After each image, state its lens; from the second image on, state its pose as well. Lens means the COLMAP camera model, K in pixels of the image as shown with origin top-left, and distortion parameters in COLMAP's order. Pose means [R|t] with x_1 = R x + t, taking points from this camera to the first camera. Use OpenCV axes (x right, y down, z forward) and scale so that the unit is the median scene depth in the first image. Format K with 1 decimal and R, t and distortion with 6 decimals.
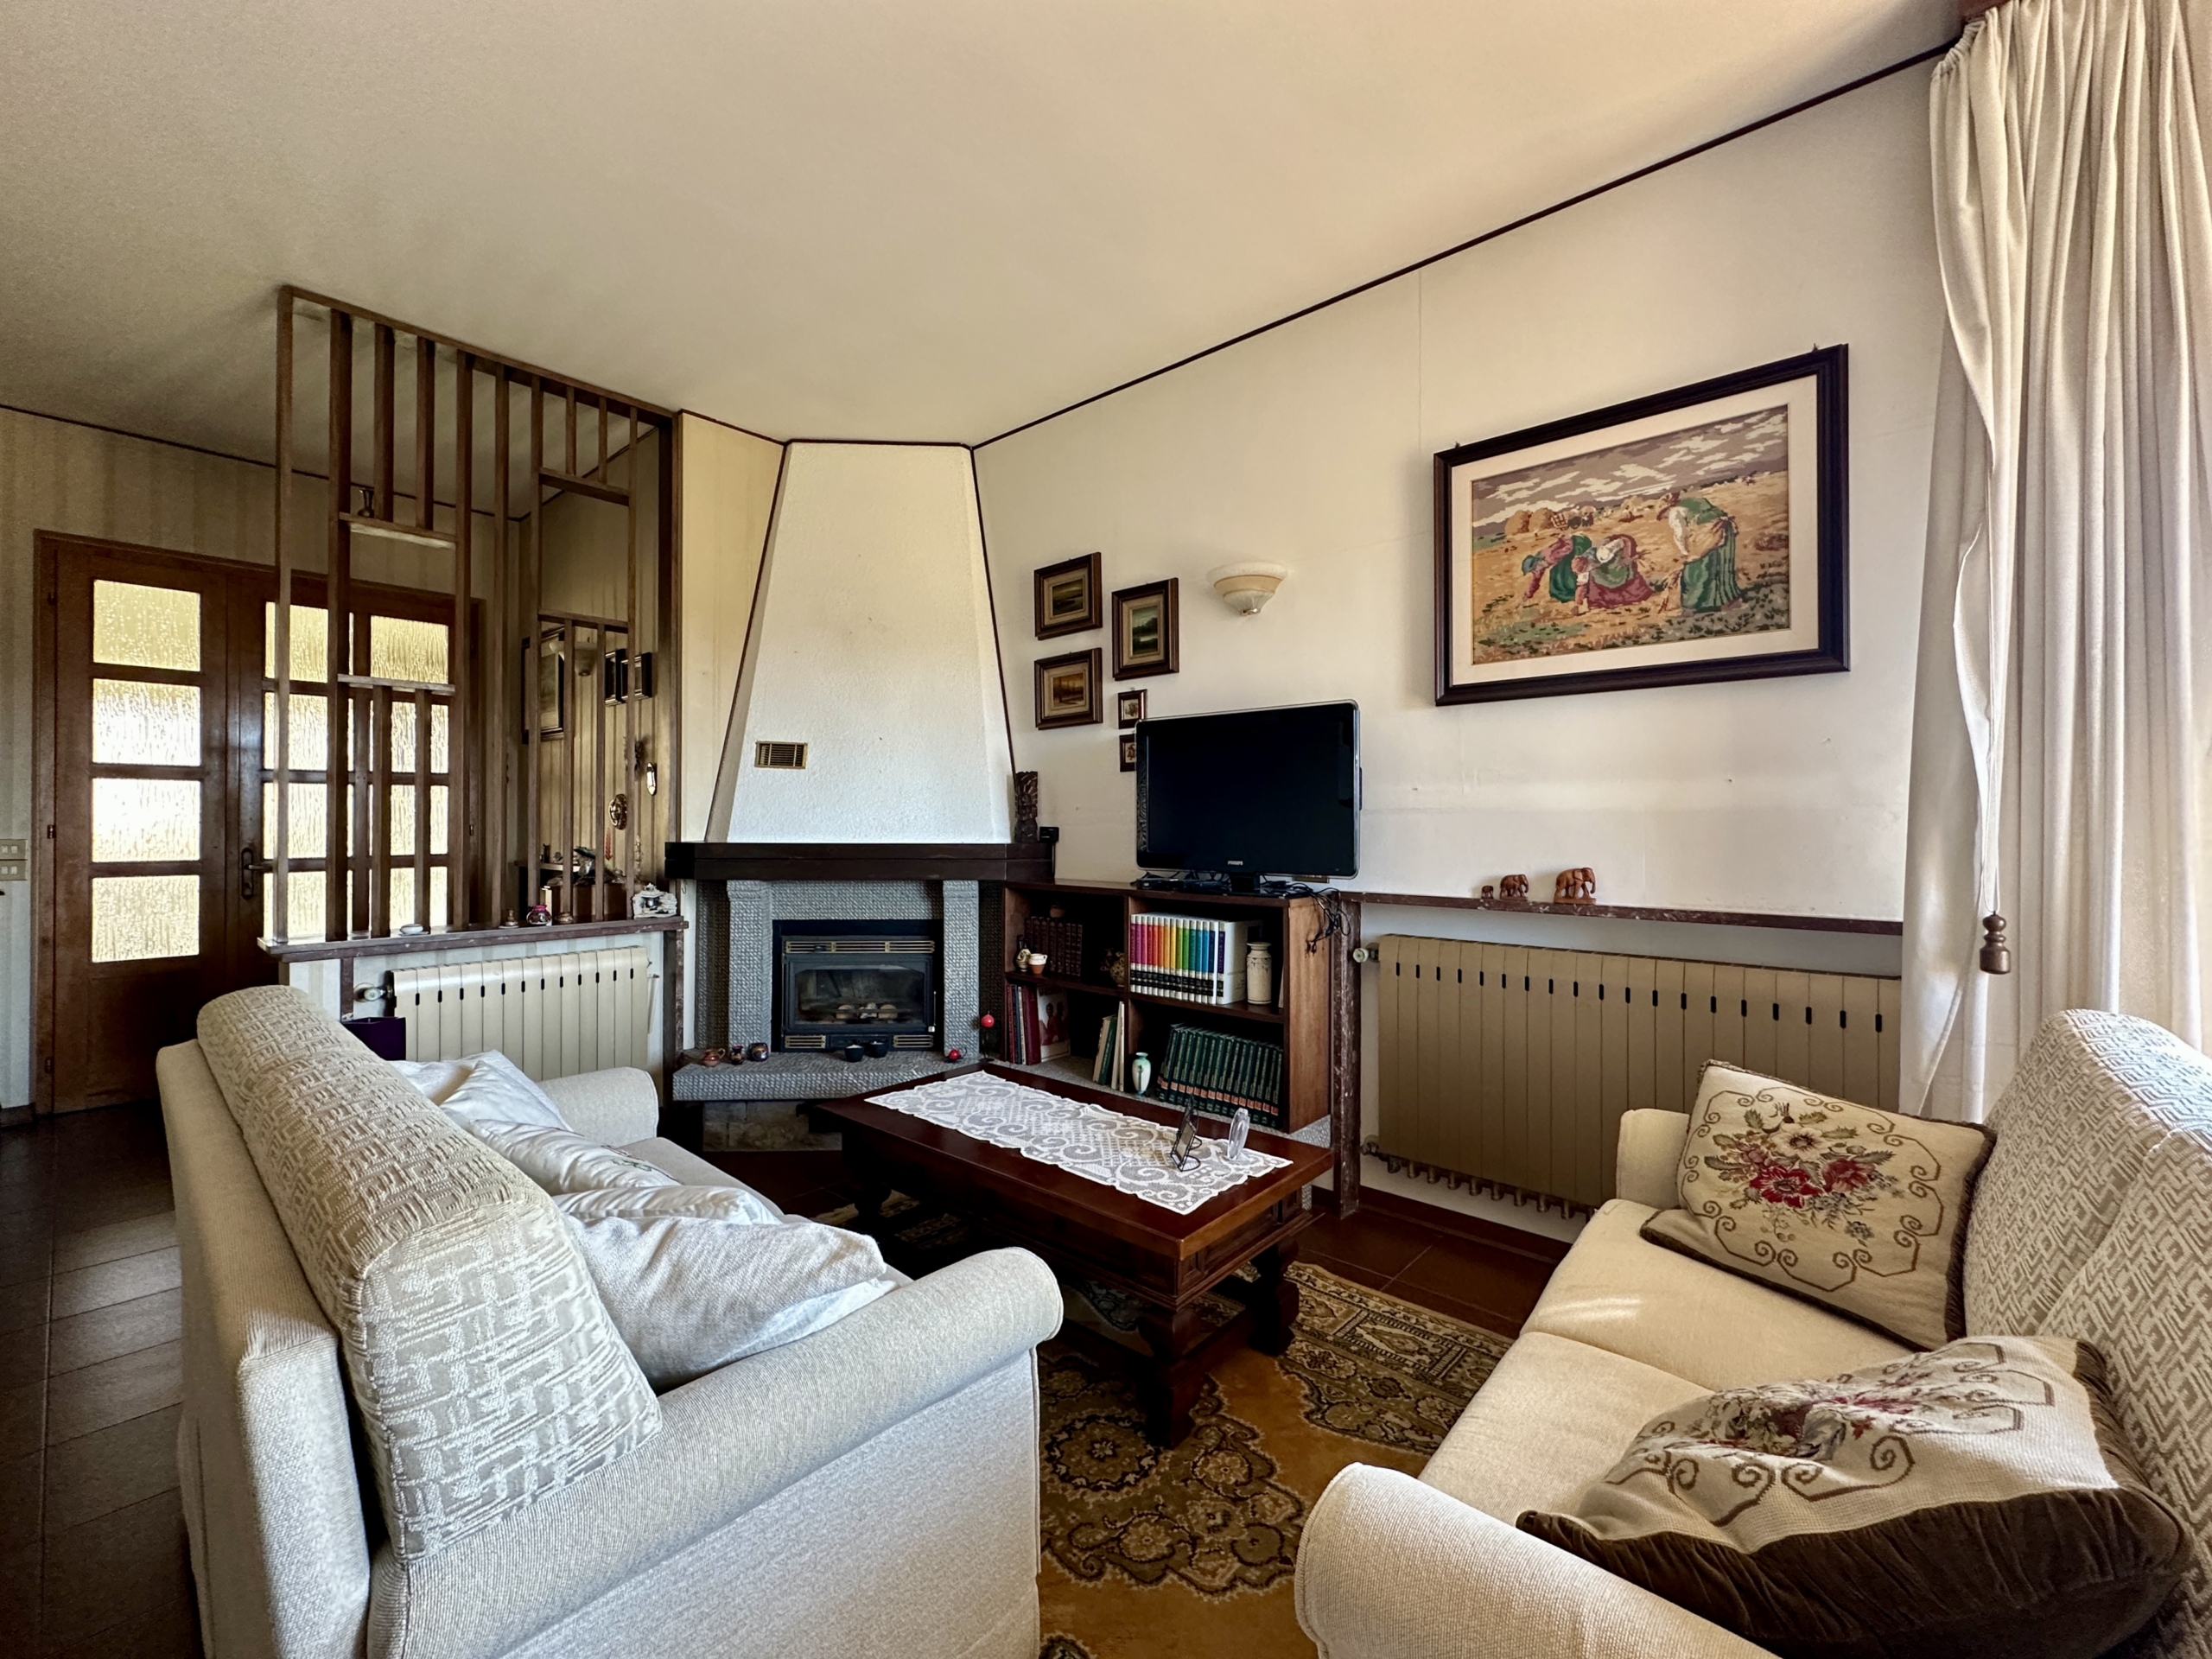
lens RADIAL K [[898.4, 0, 1103.7], [0, 898.4, 823.8], [0, 0, 1]] dist [-0.001102, -0.000164]
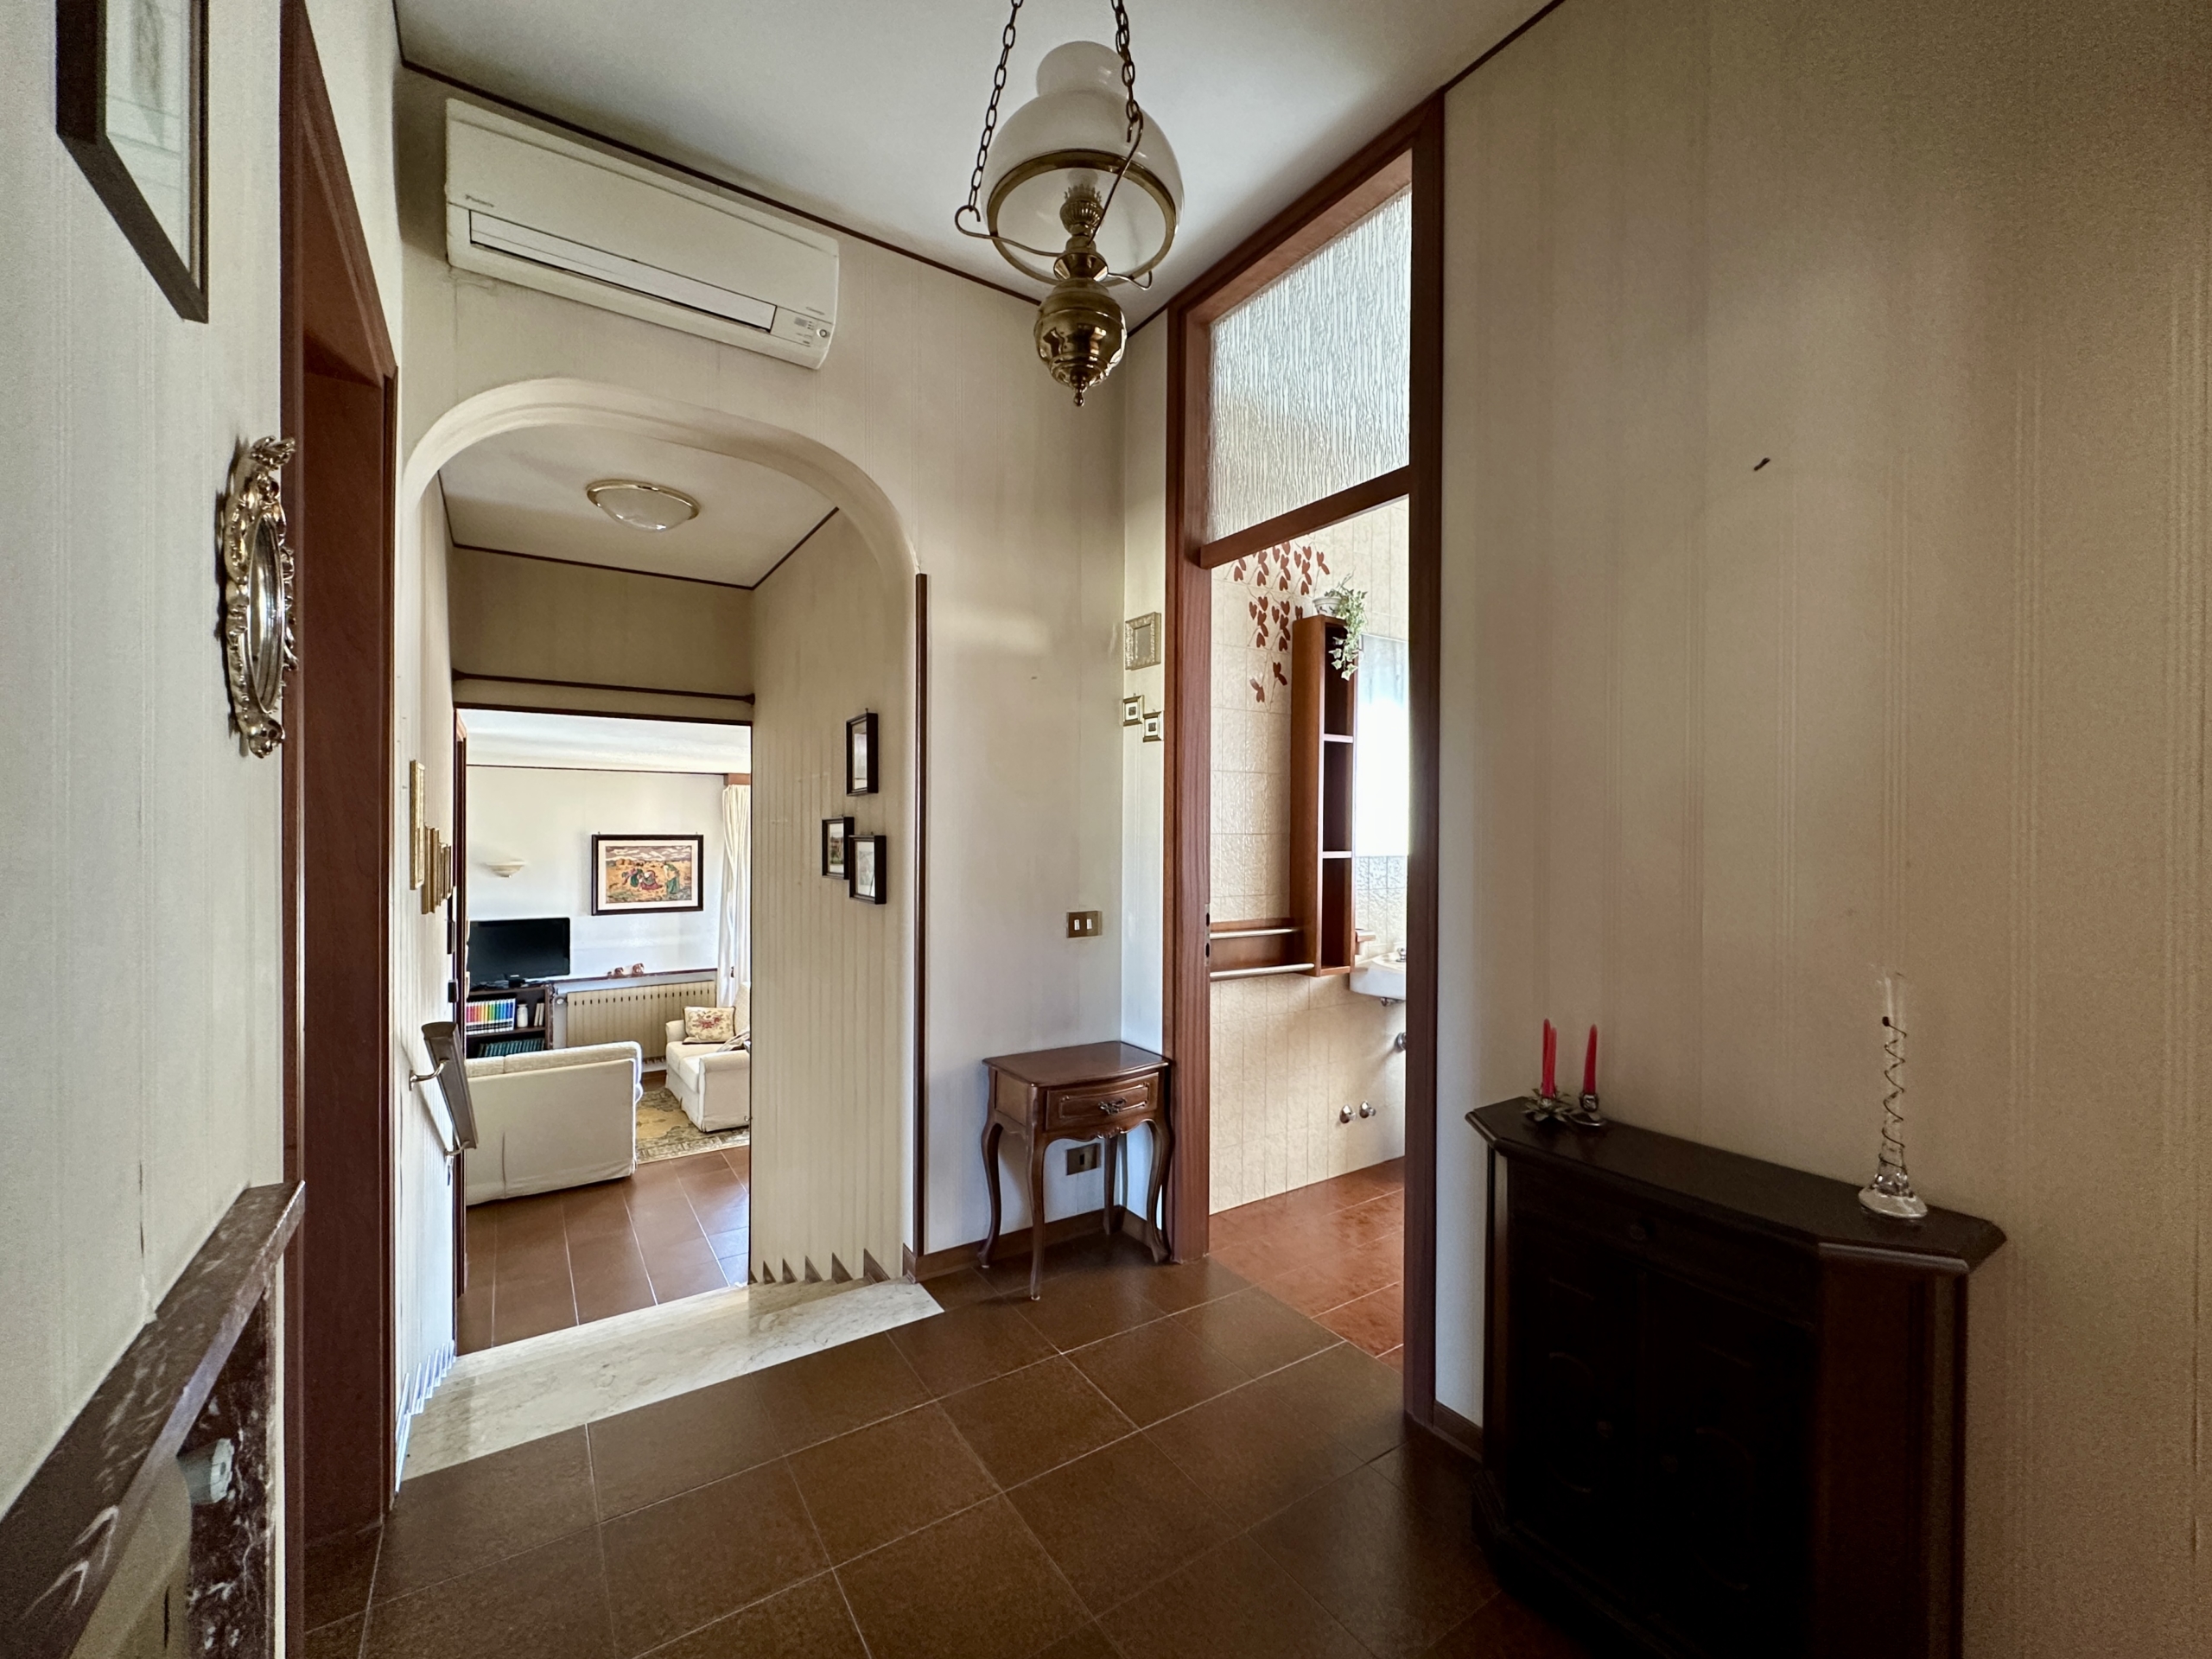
lens RADIAL K [[898.4, 0, 1103.7], [0, 898.4, 823.8], [0, 0, 1]] dist [-0.001102, -0.000164]
pose [[0.295192, -0.002626, 0.955434, -2.170169], [-0.005046, 0.999978, 0.004308, -0.493889], [-0.955425, -0.006093, 0.295173, -1.677032]]
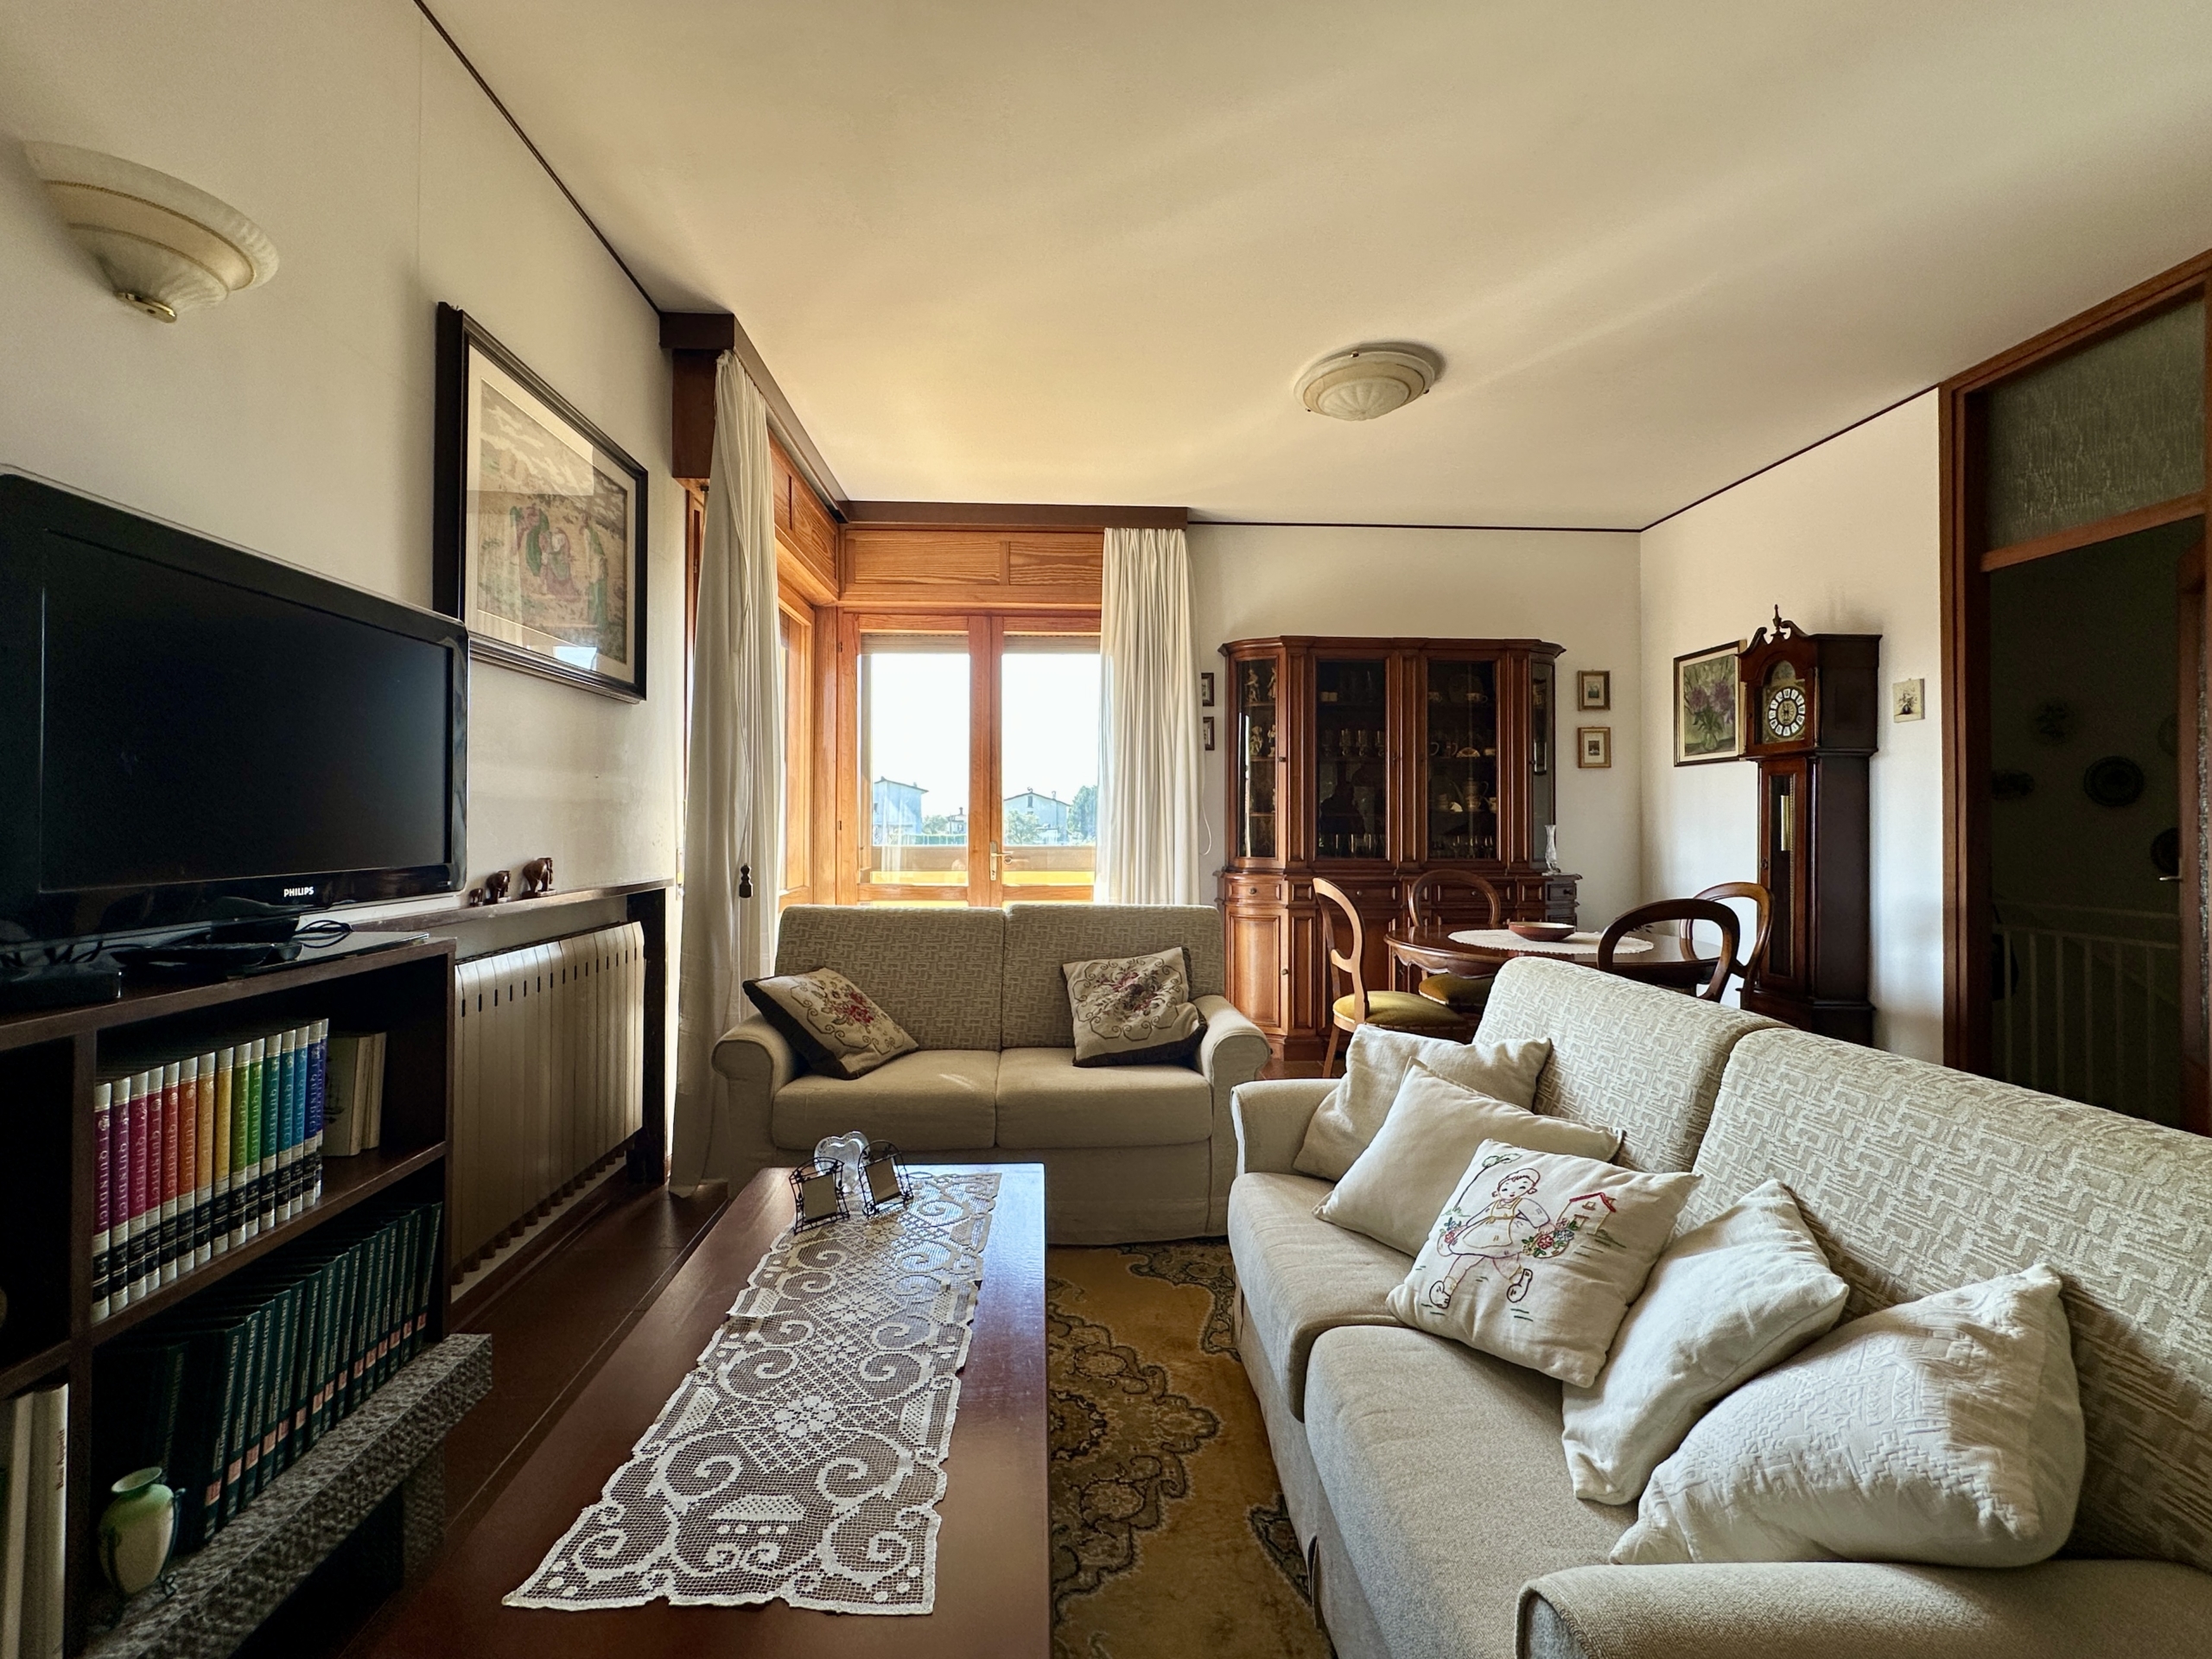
lens RADIAL K [[922.7, 0, 1082.5], [0, 922.7, 818.5], [0, 0, 1]] dist [-0.000608, -0.000022]
pose [[-0.679060, -0.002651, 0.734078, -0.556326], [-0.003804, 0.999993, 0.000092, 0.004090], [-0.734073, -0.002730, -0.679065, 1.182439]]
